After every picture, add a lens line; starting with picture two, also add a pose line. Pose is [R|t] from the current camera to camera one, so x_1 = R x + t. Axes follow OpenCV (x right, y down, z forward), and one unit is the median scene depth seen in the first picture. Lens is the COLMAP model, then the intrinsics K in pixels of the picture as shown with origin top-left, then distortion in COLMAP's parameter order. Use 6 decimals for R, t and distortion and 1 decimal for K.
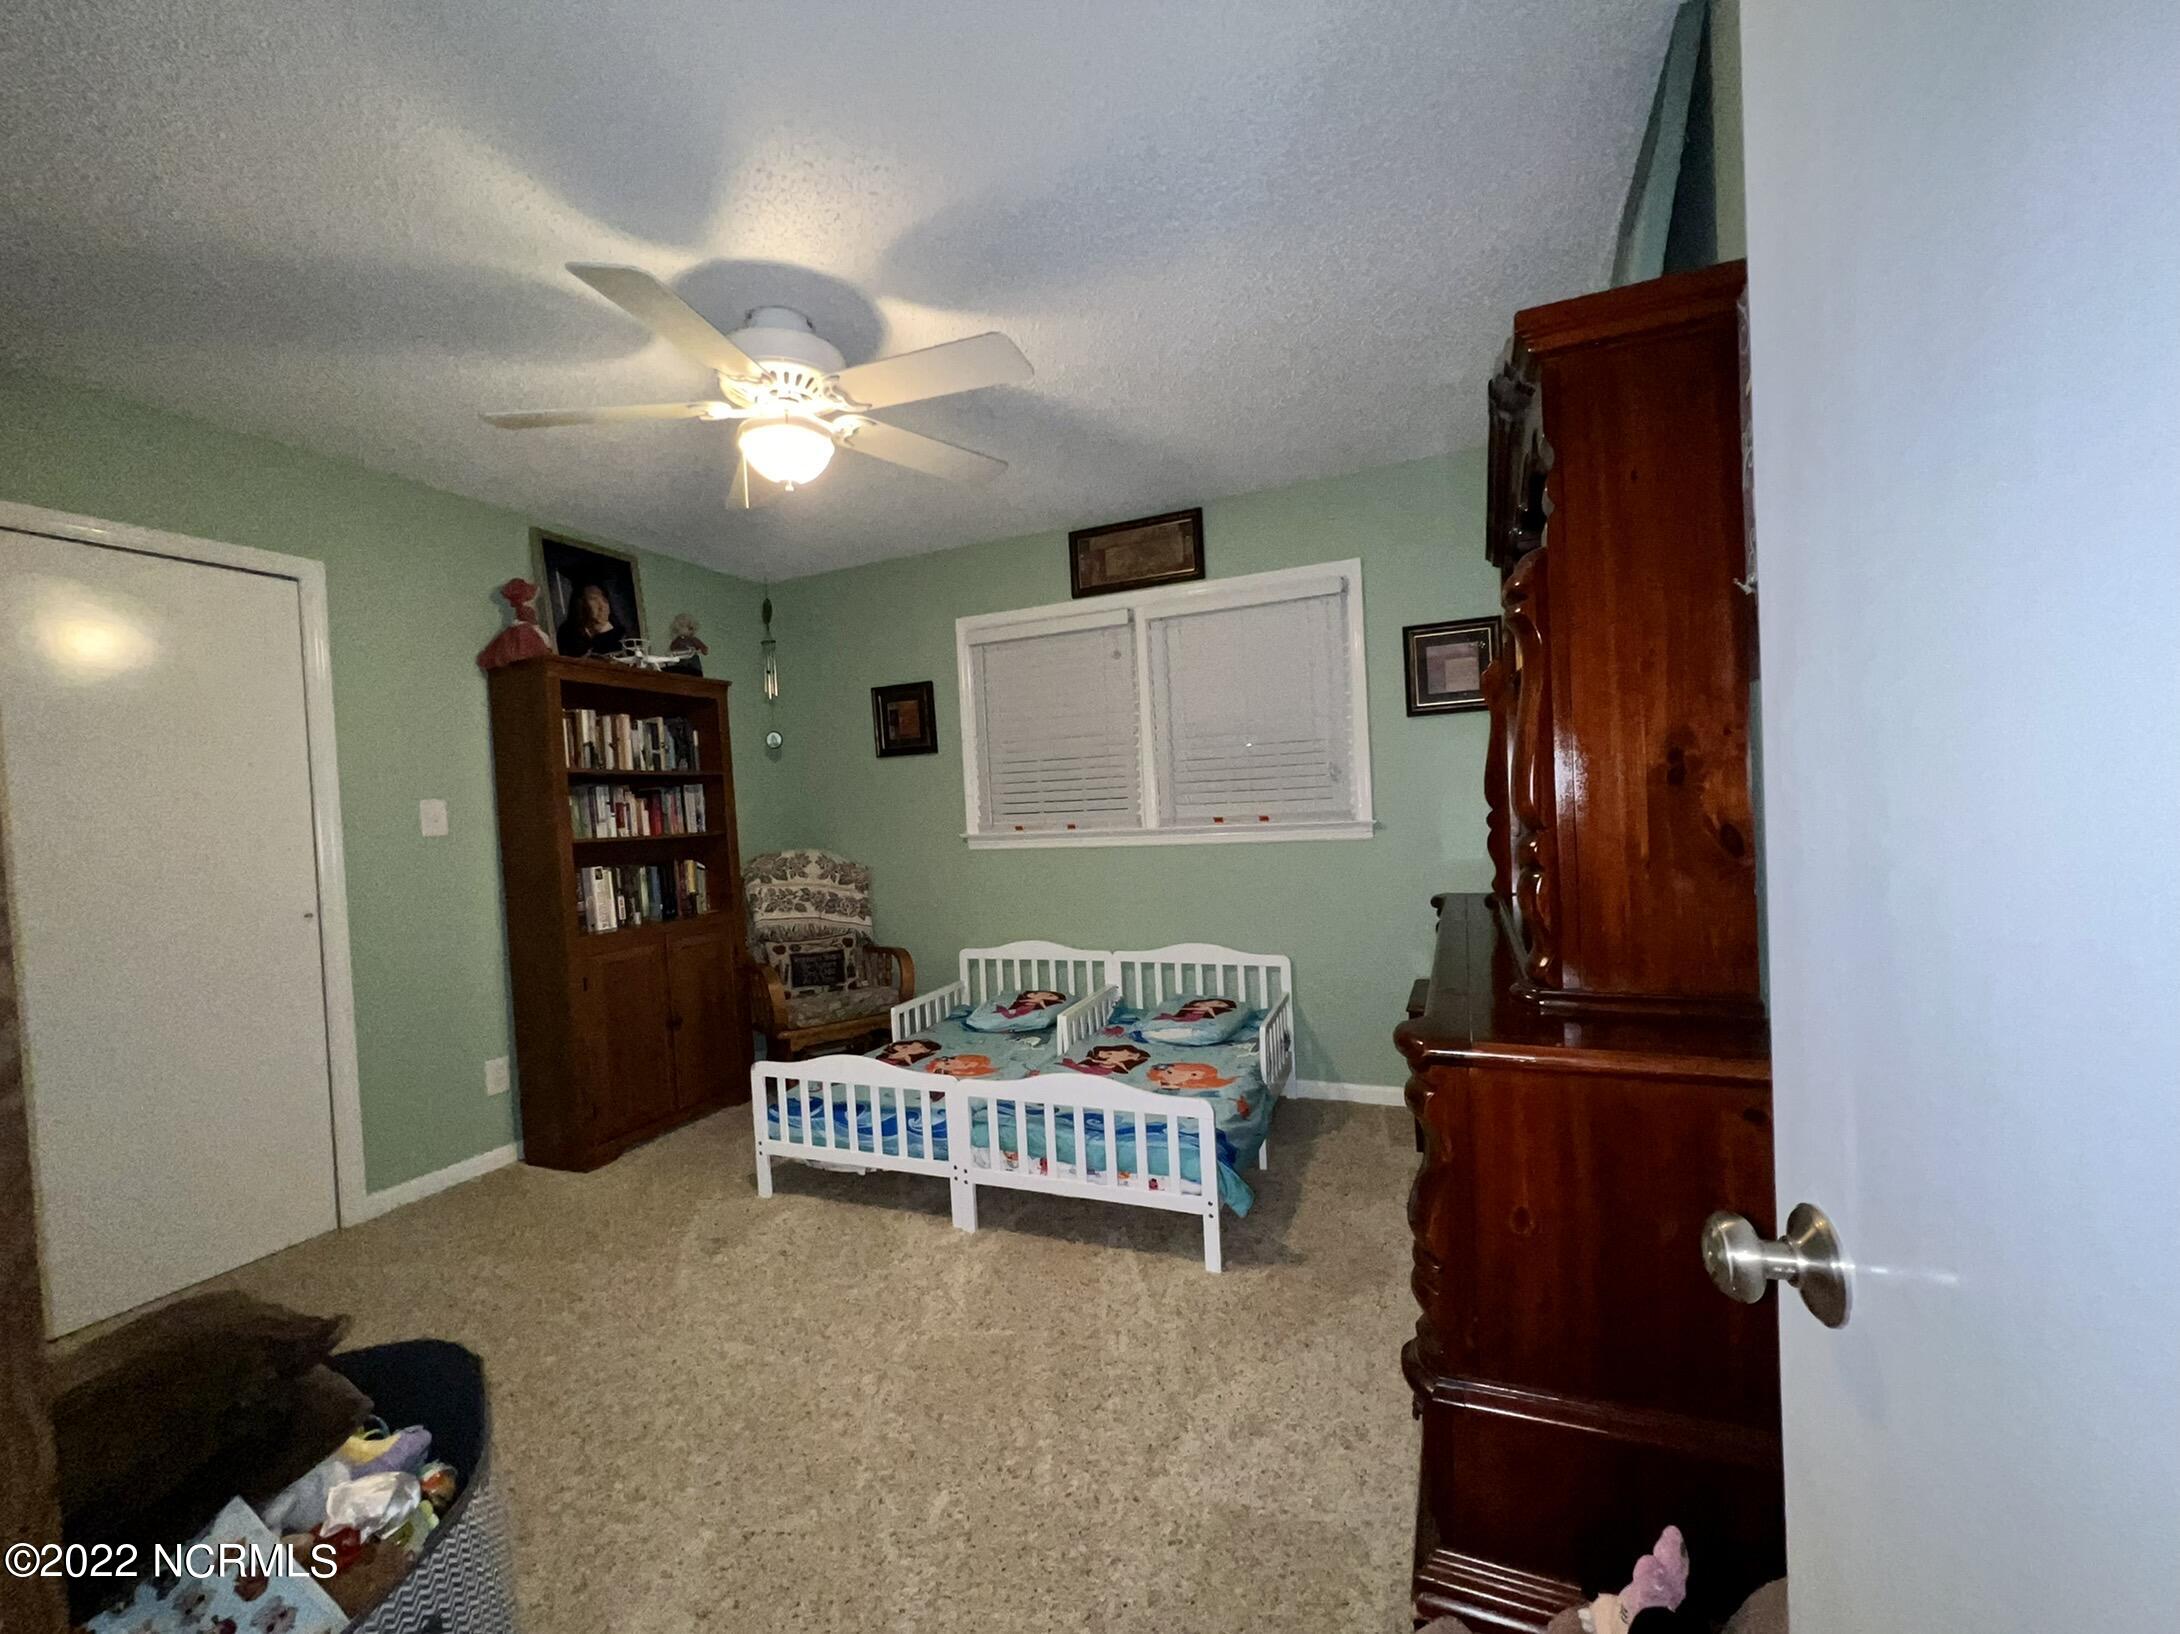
lens RADIAL K [[865.4, 0, 1090.0], [0, 865.4, 817.0], [0, 0, 1]] dist [-0.000948, -0.000038]
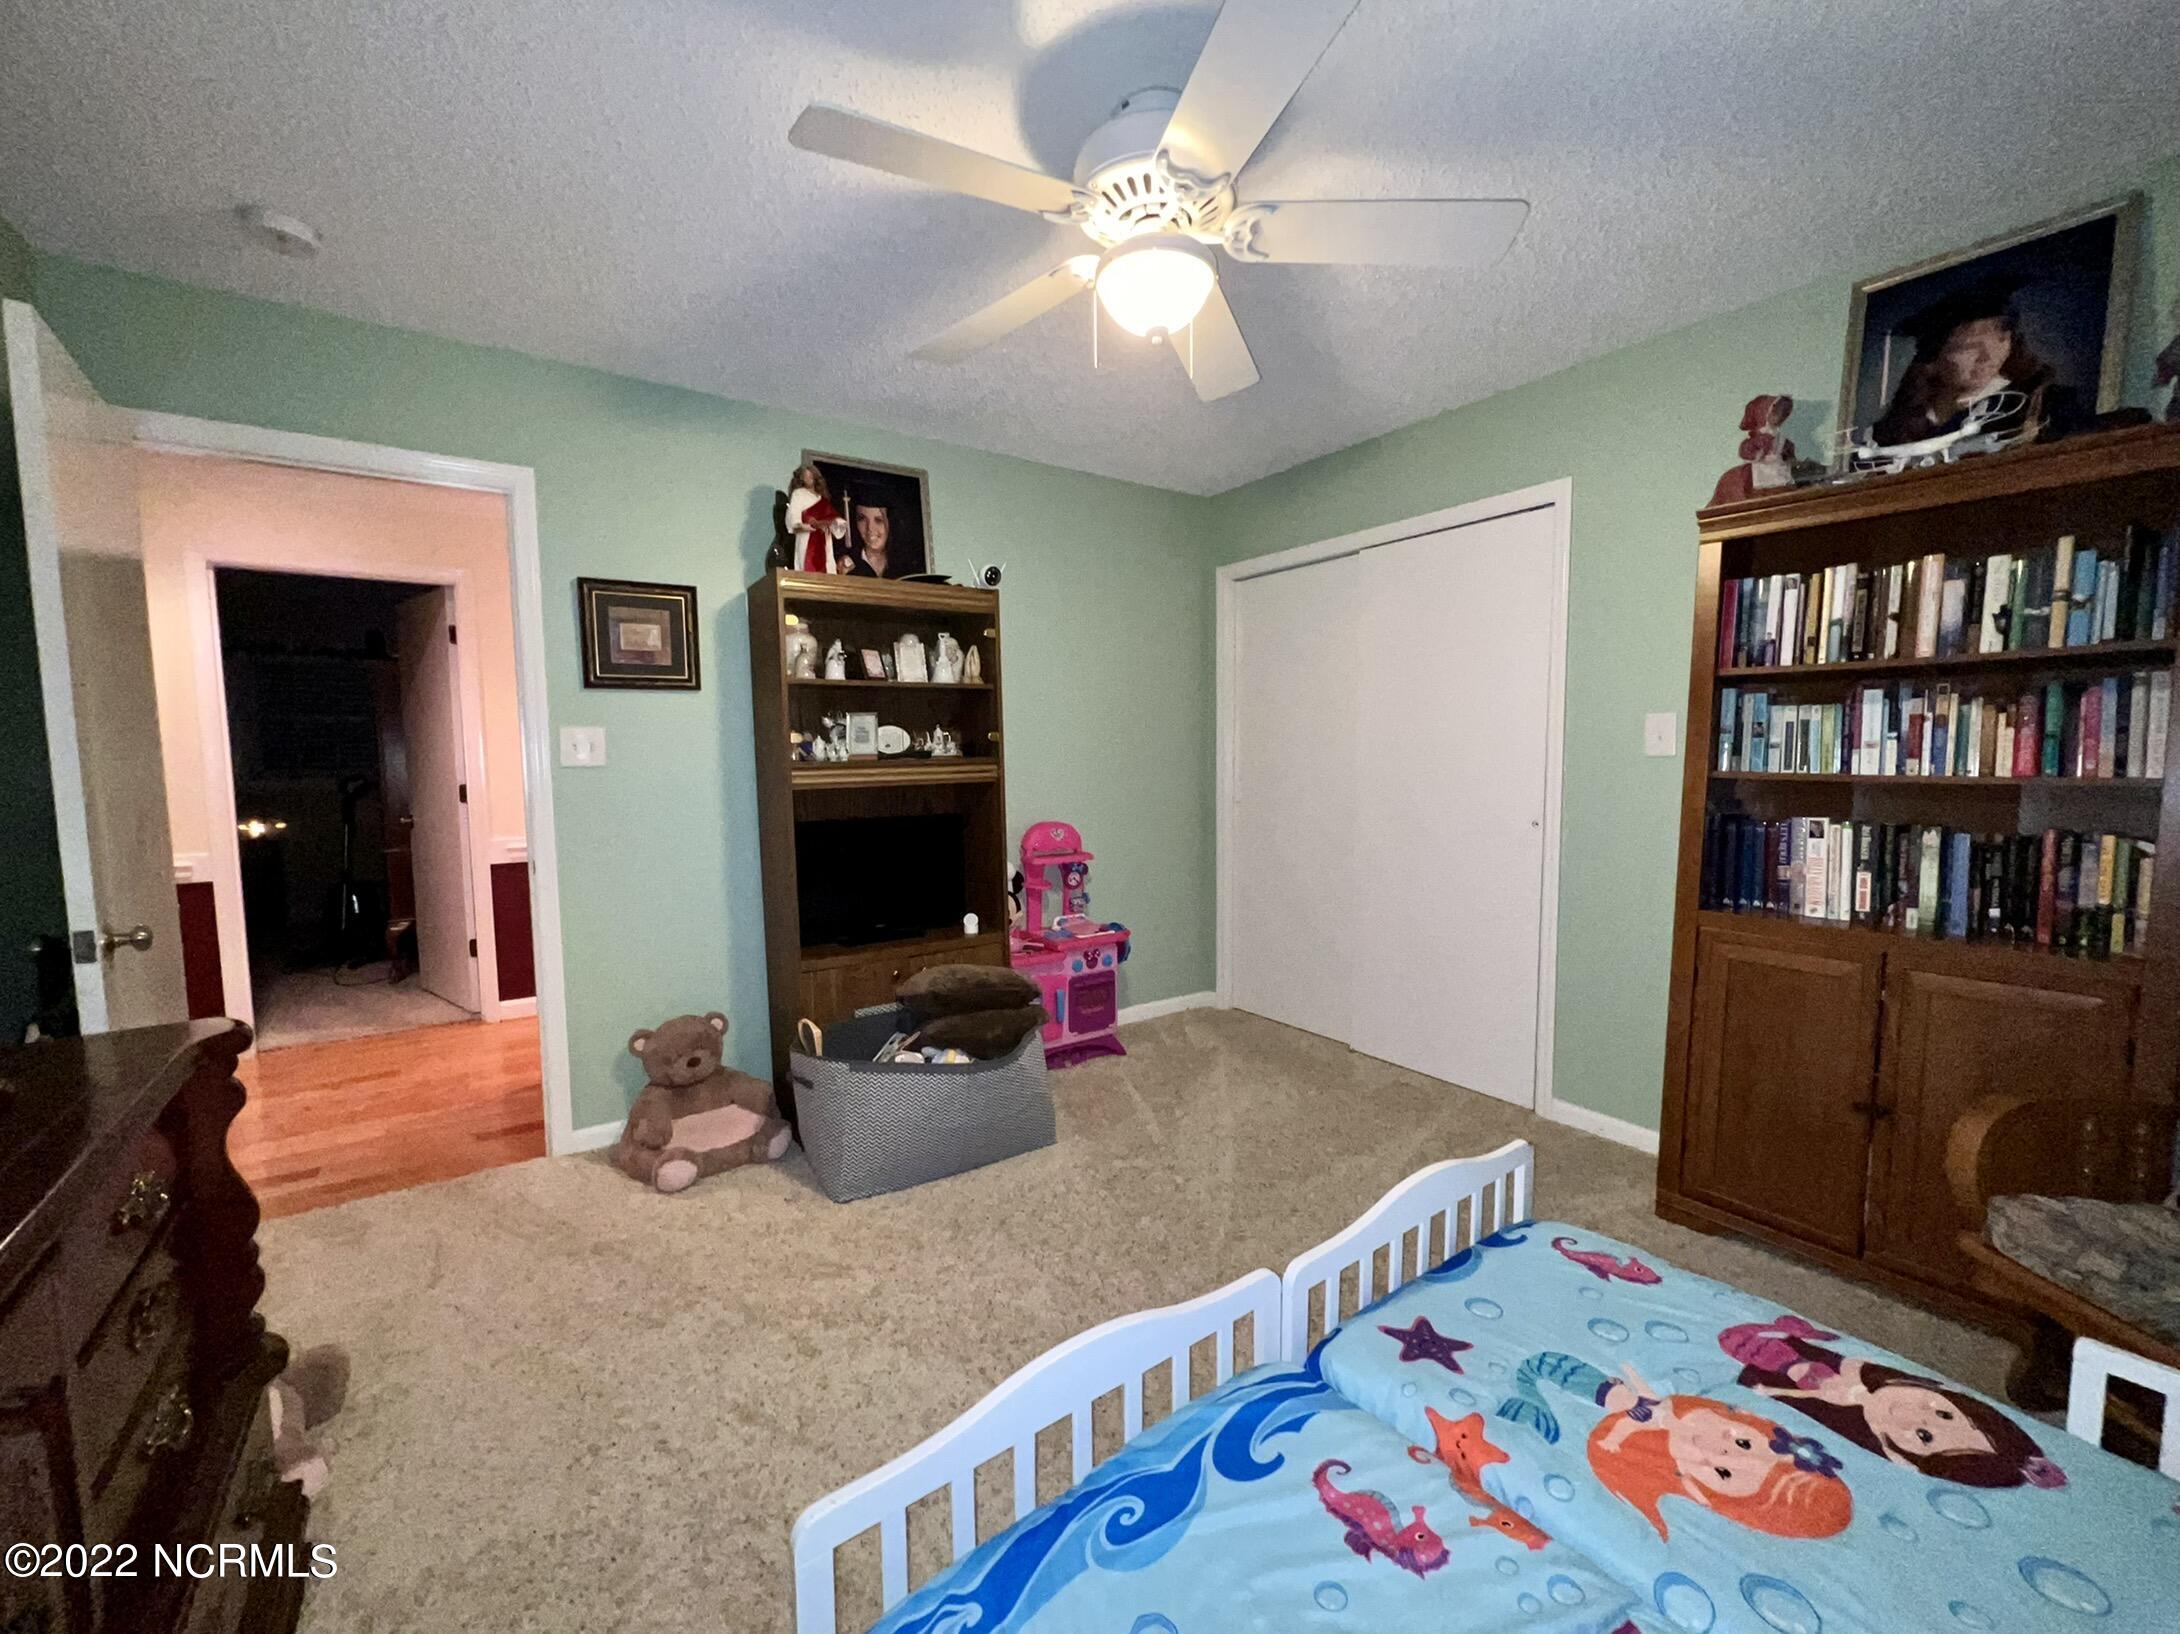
lens RADIAL K [[865.4, 0, 1090.0], [0, 865.4, 817.0], [0, 0, 1]] dist [-0.000948, -0.000038]
pose [[-0.498755, 0.123796, -0.857857, 0.239597], [0.024945, 0.991388, 0.128562, -0.038317], [0.866384, 0.042722, -0.497548, 0.829778]]
